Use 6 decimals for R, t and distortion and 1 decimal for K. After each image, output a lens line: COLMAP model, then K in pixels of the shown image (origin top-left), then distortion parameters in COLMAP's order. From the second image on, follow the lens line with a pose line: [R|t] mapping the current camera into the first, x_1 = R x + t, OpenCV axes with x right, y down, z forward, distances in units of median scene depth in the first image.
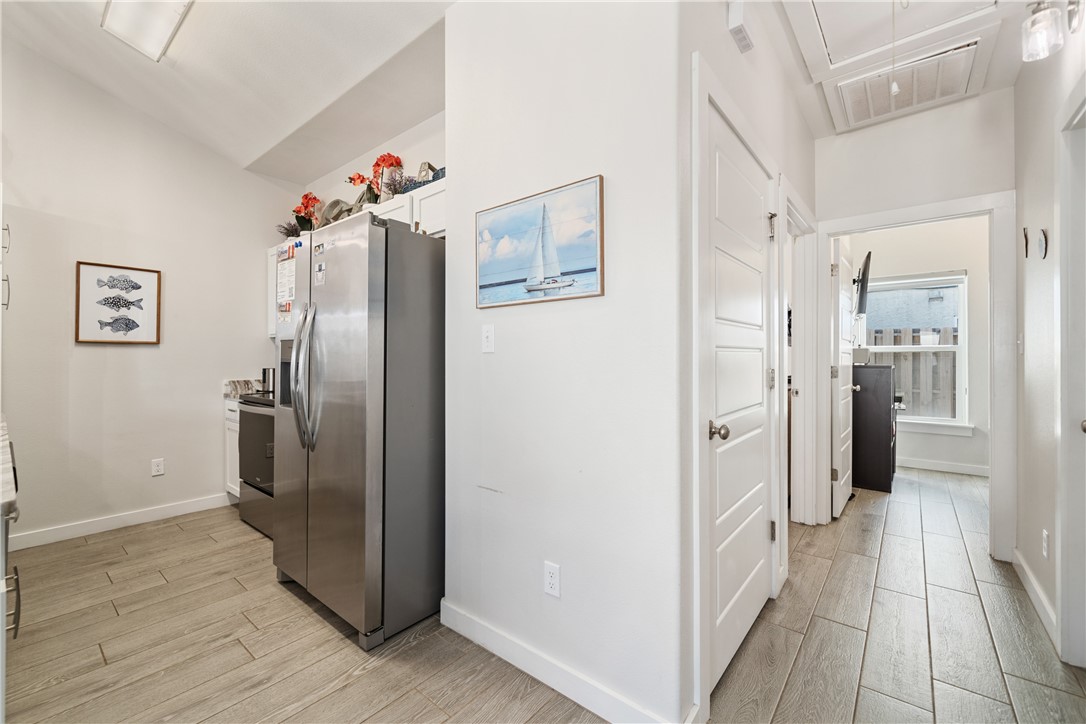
lens RADIAL K [[445.5, 0, 542.8], [0, 445.5, 358.8], [0, 0, 1]] dist [-0.002123, 0.000105]
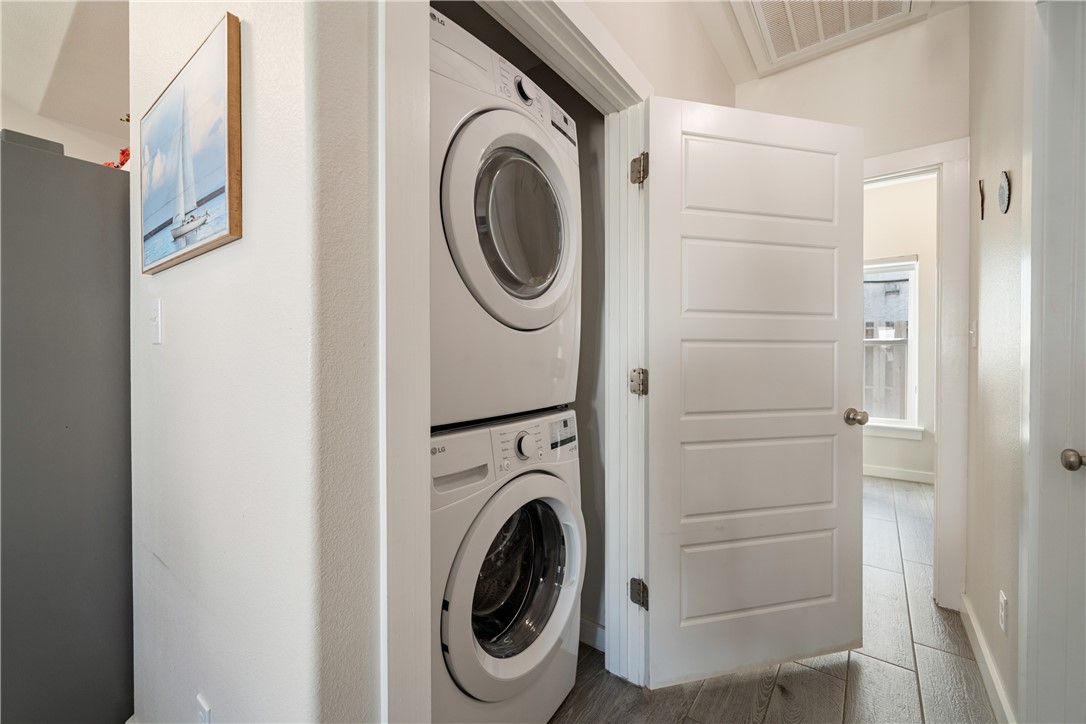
lens RADIAL K [[445.5, 0, 535.9], [0, 445.5, 359.4], [0, 0, 1]] dist [-0.002123, 0.000105]
pose [[0.999083, -0.000388, 0.042811, 0.468129], [-0.000152, 0.999920, 0.012615, -0.000266], [-0.042812, -0.012610, 0.999004, 0.431889]]
